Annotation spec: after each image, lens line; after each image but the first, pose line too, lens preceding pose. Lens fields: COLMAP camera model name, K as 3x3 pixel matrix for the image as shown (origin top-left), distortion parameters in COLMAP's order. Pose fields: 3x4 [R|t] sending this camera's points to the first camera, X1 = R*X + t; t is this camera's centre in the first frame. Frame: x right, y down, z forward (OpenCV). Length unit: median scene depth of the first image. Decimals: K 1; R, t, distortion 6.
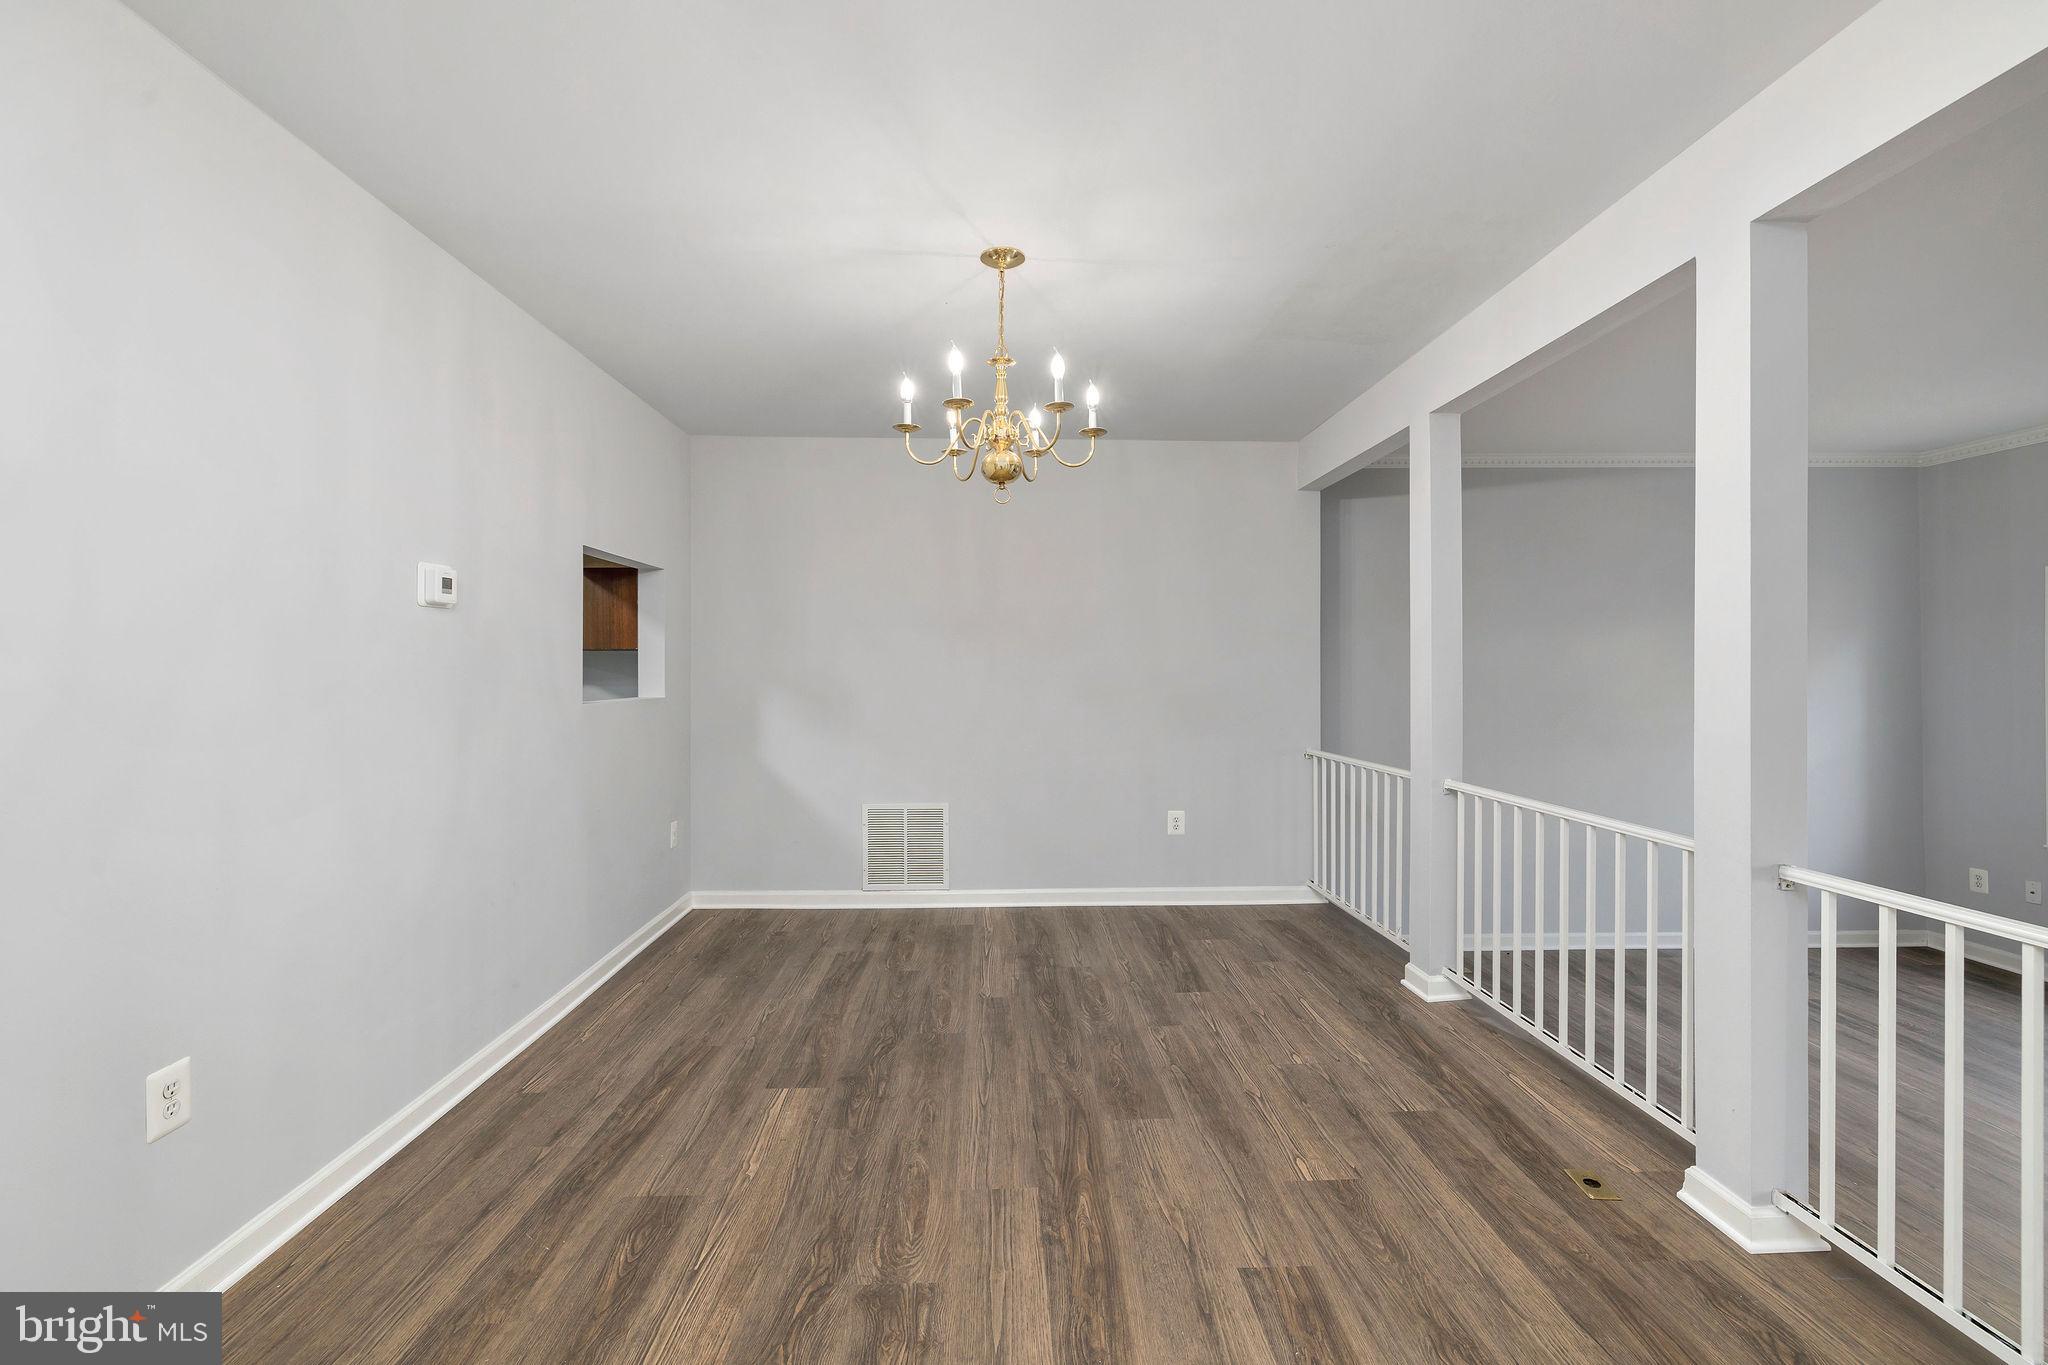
lens RADIAL K [[867.8, 0, 1025.5], [0, 867.8, 665.5], [0, 0, 1]] dist [0.000225, -0.000721]
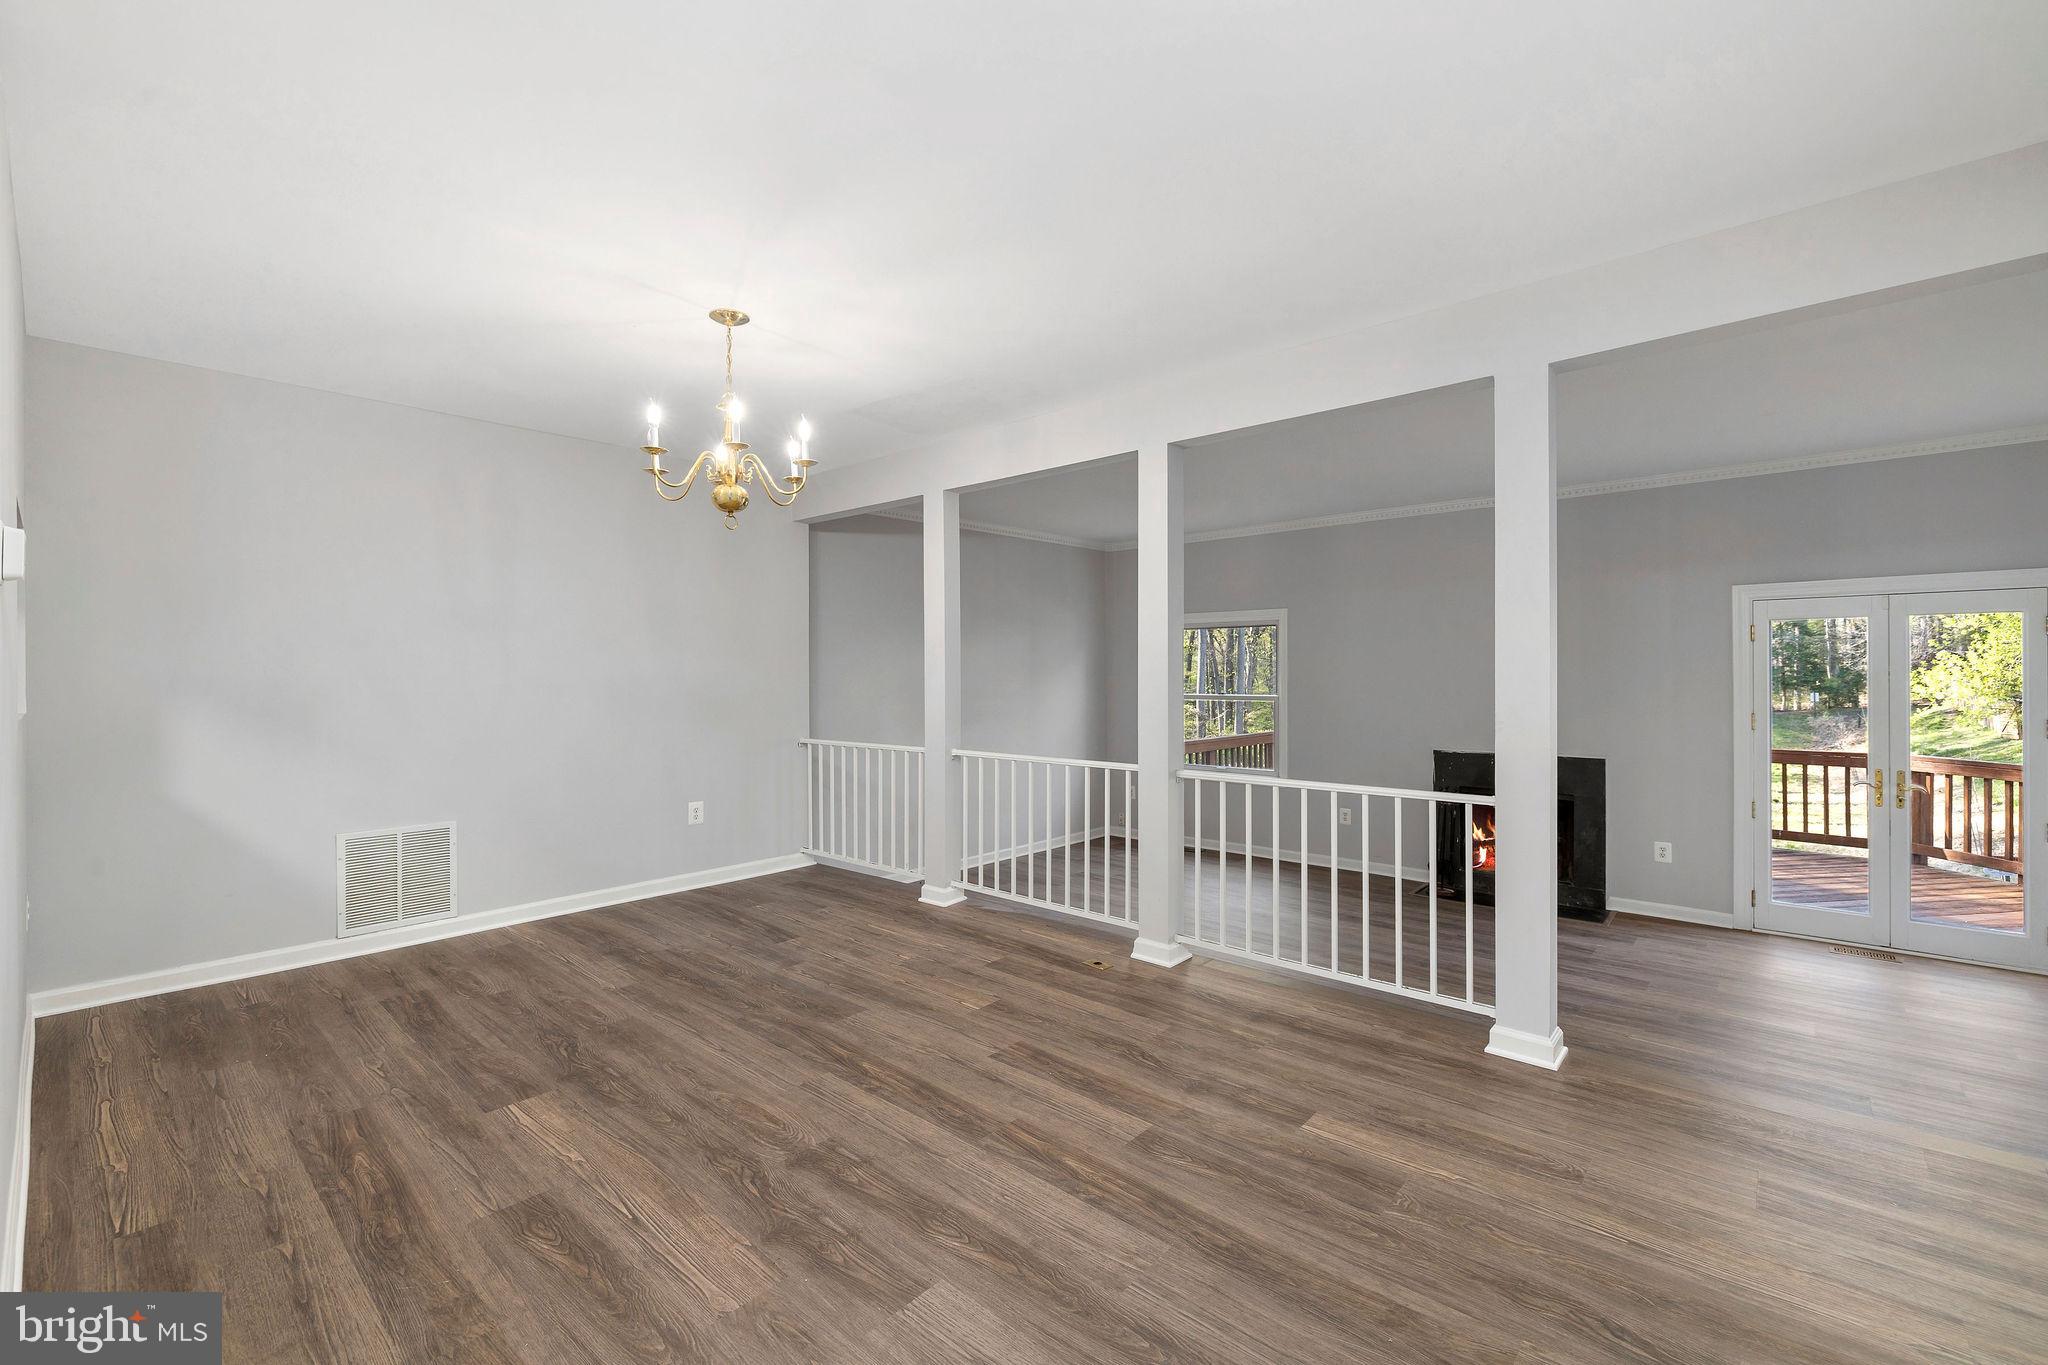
lens RADIAL K [[867.8, 0, 1021.5], [0, 867.8, 674.3], [0, 0, 1]] dist [0.000225, -0.000721]
pose [[0.688059, -0.002071, 0.725652, -0.585346], [-0.003225, 0.999977, 0.005912, -0.001510], [-0.725647, -0.006408, 0.688037, -0.078652]]
